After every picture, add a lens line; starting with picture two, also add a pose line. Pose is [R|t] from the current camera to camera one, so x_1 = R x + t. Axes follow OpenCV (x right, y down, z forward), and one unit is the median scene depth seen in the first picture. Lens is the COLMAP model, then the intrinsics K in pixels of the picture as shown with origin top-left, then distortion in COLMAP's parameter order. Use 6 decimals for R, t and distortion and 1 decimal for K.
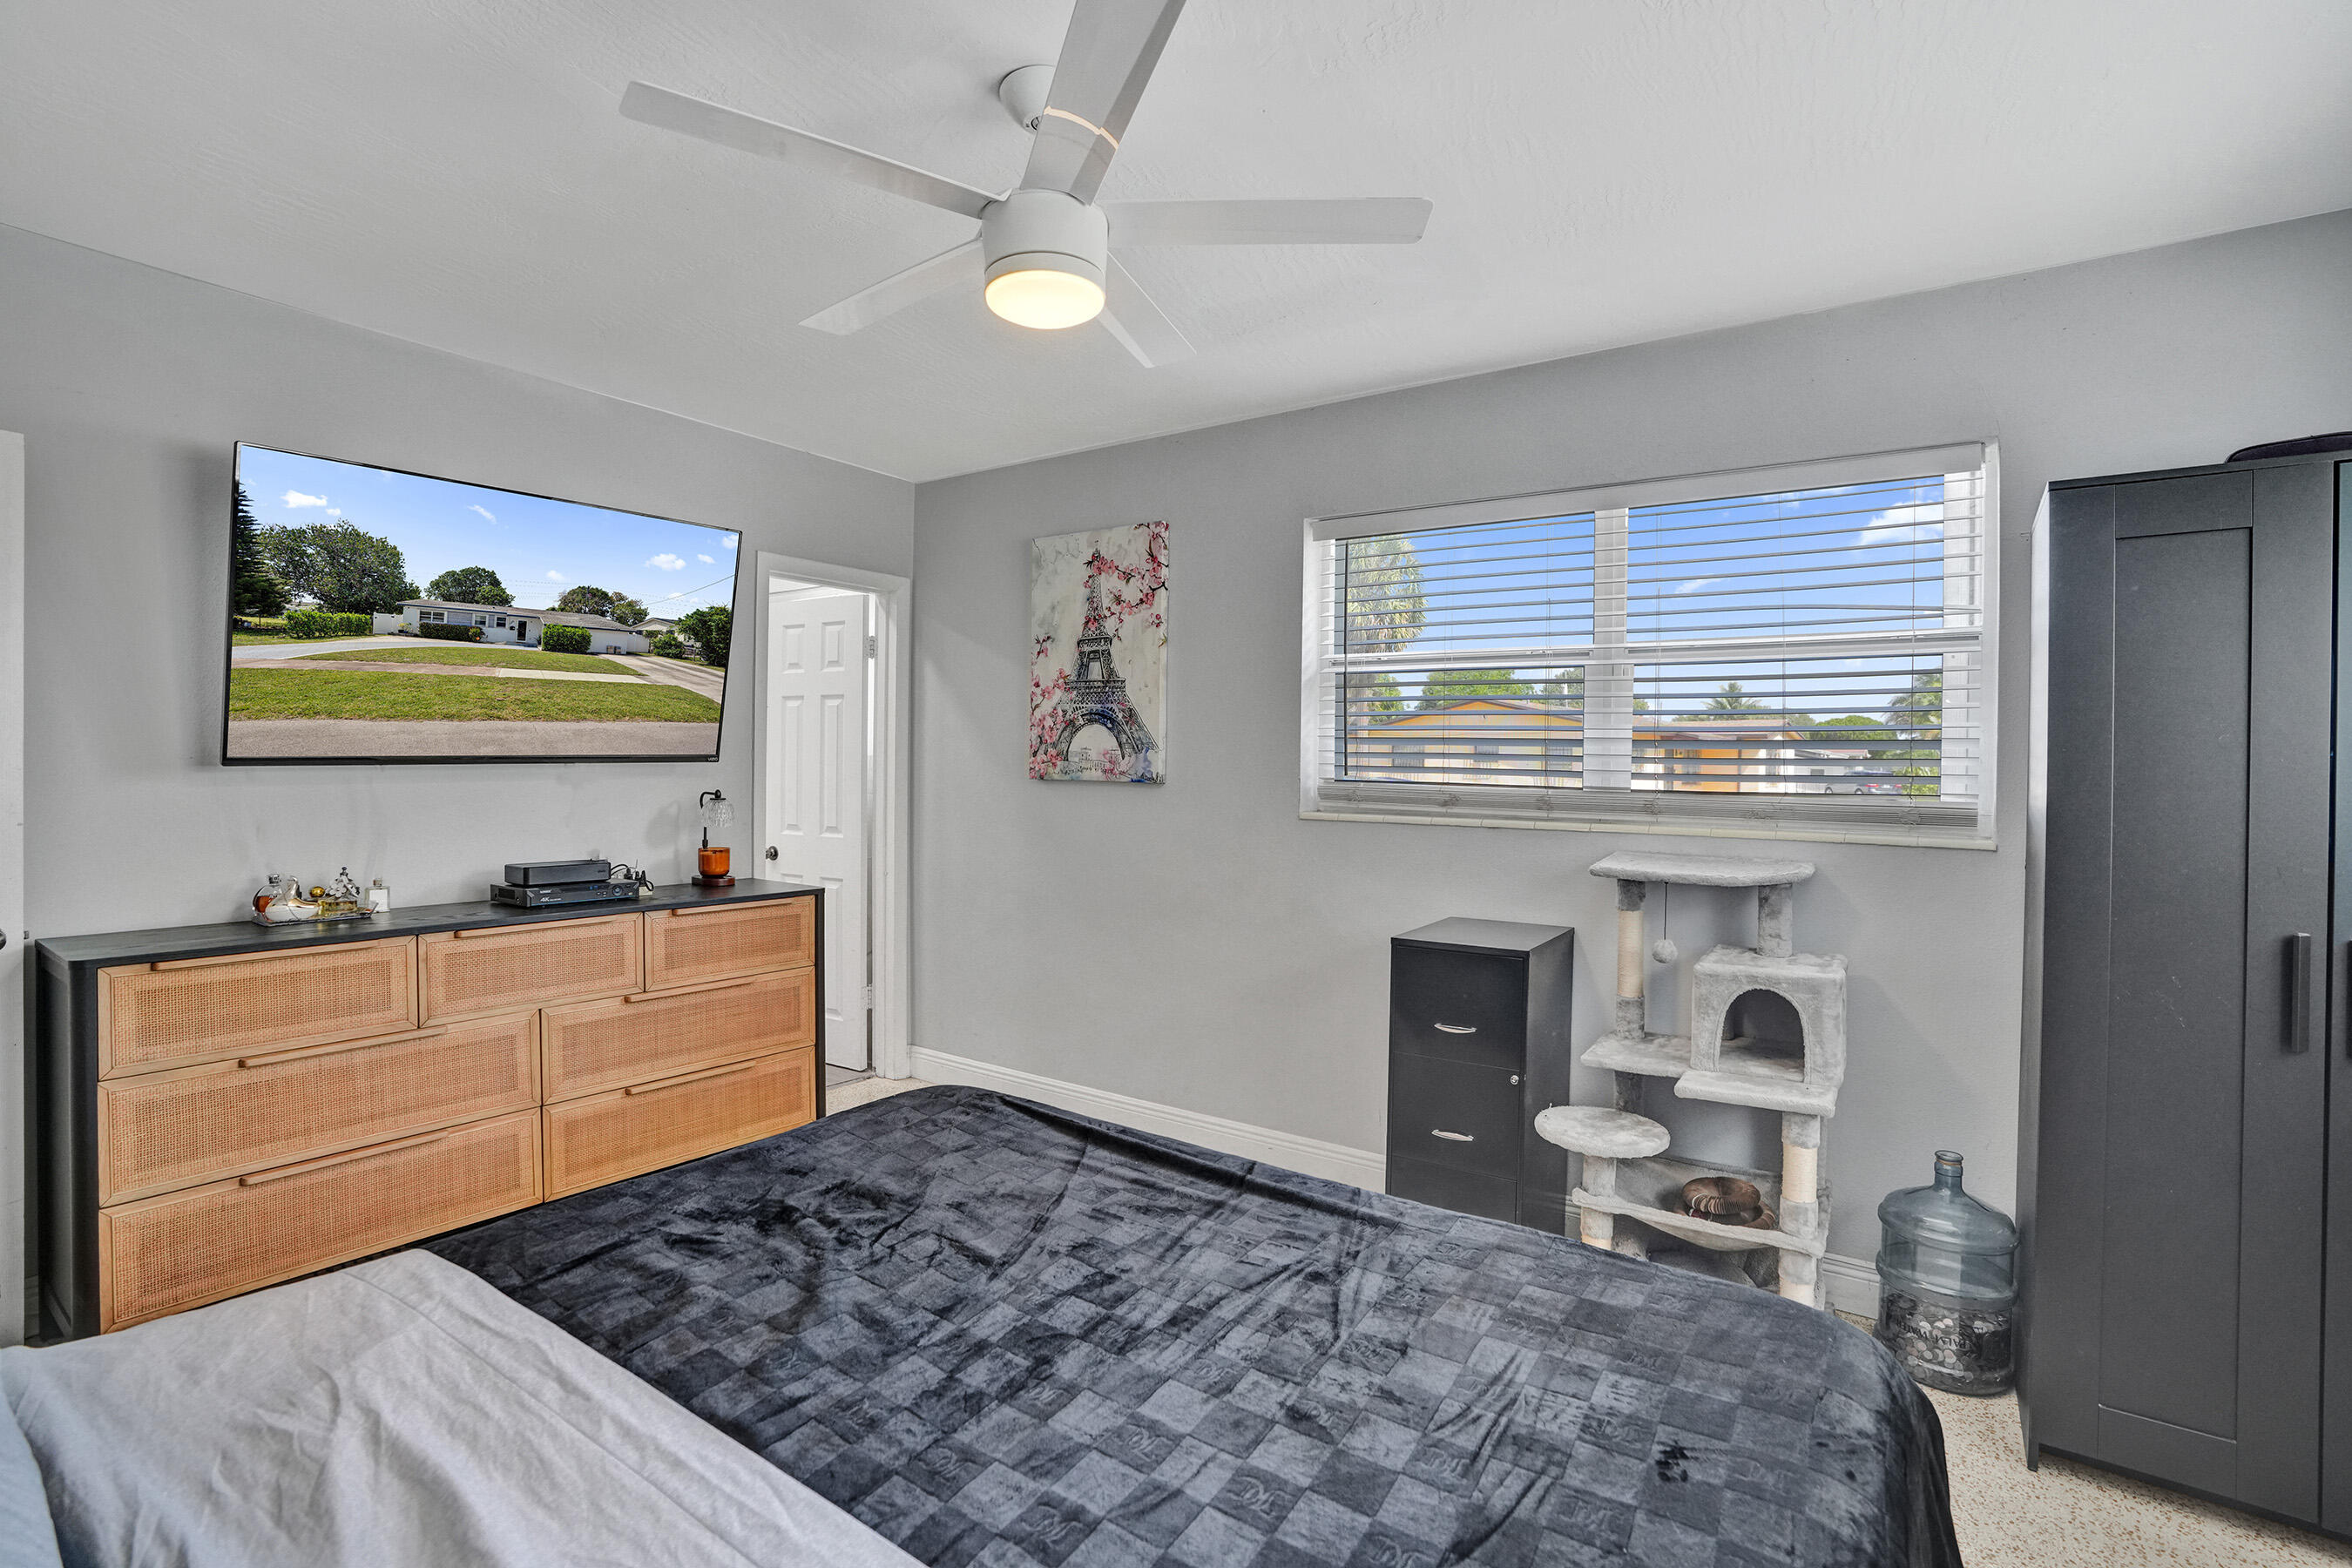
lens RADIAL K [[1090.2, 0, 1160.5], [0, 1090.2, 781.8], [0, 0, 1]] dist [-0.022872, 0.002790]
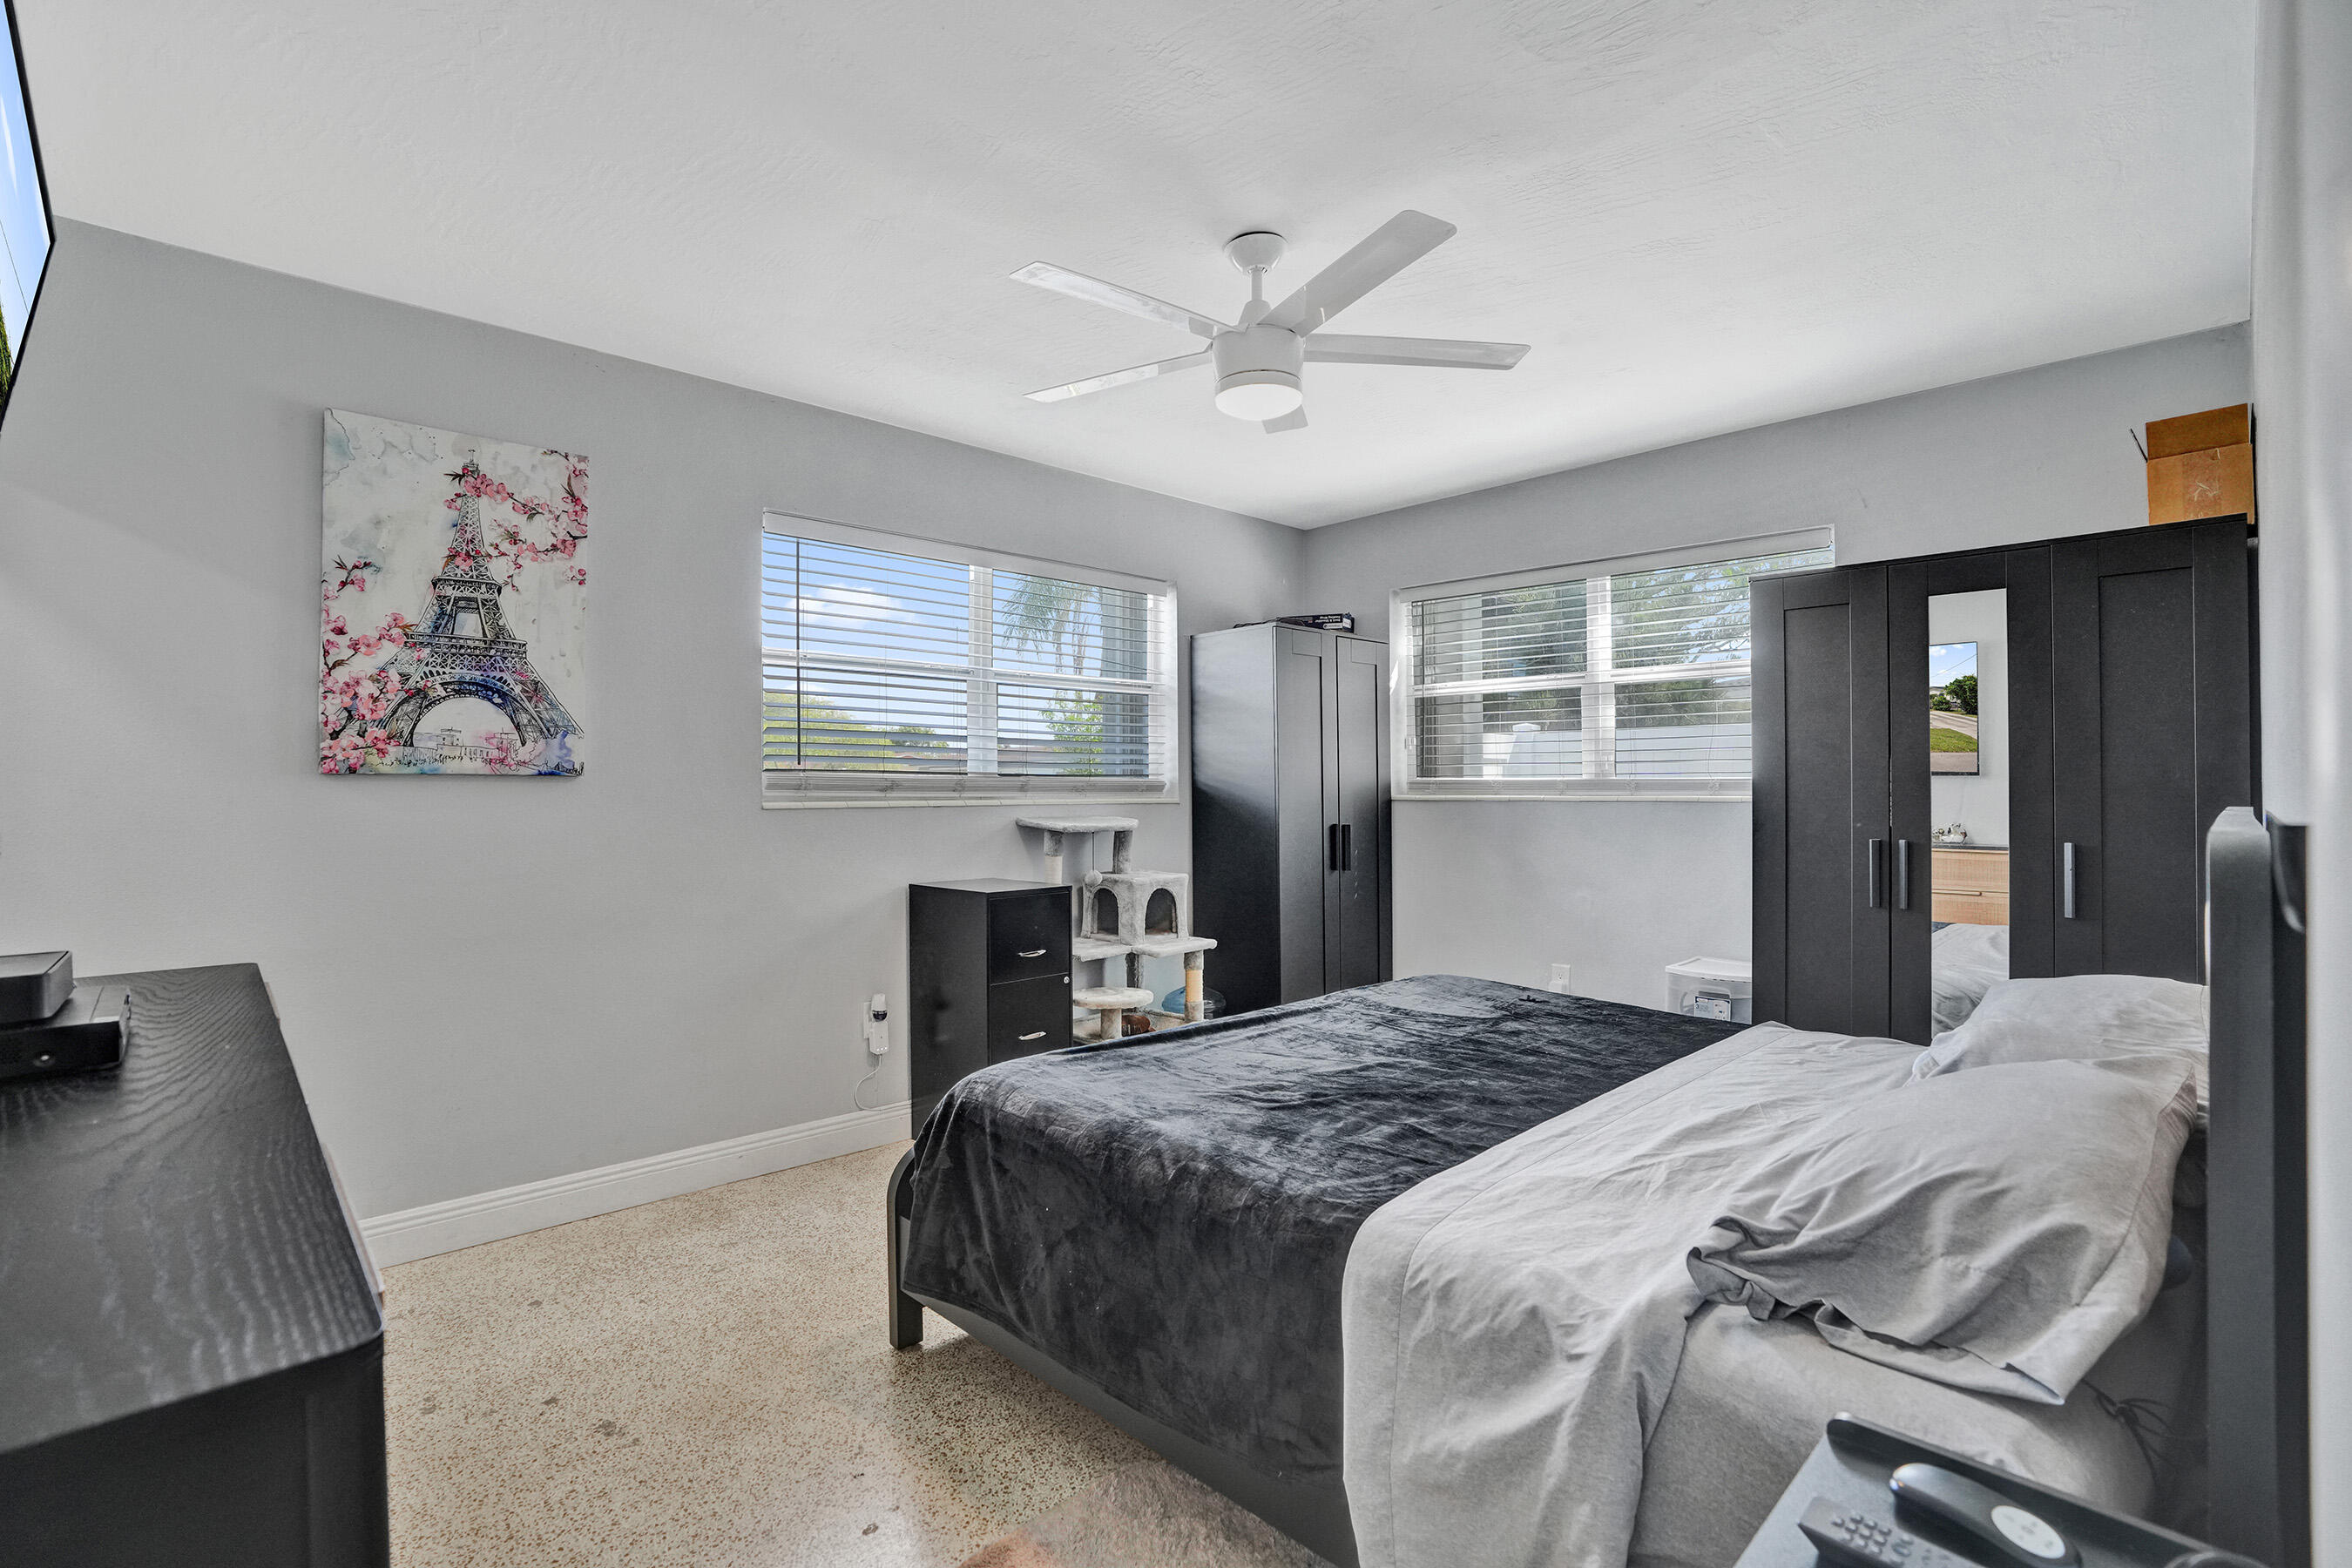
lens RADIAL K [[1090.2, 0, 1185.4], [0, 1090.2, 784.8], [0, 0, 1]] dist [-0.022872, 0.002790]
pose [[0.205078, -0.006003, 0.978727, -0.678647], [0.031094, 0.999516, -0.000385, 0.021577], [-0.978252, 0.030512, 0.205165, 0.382369]]
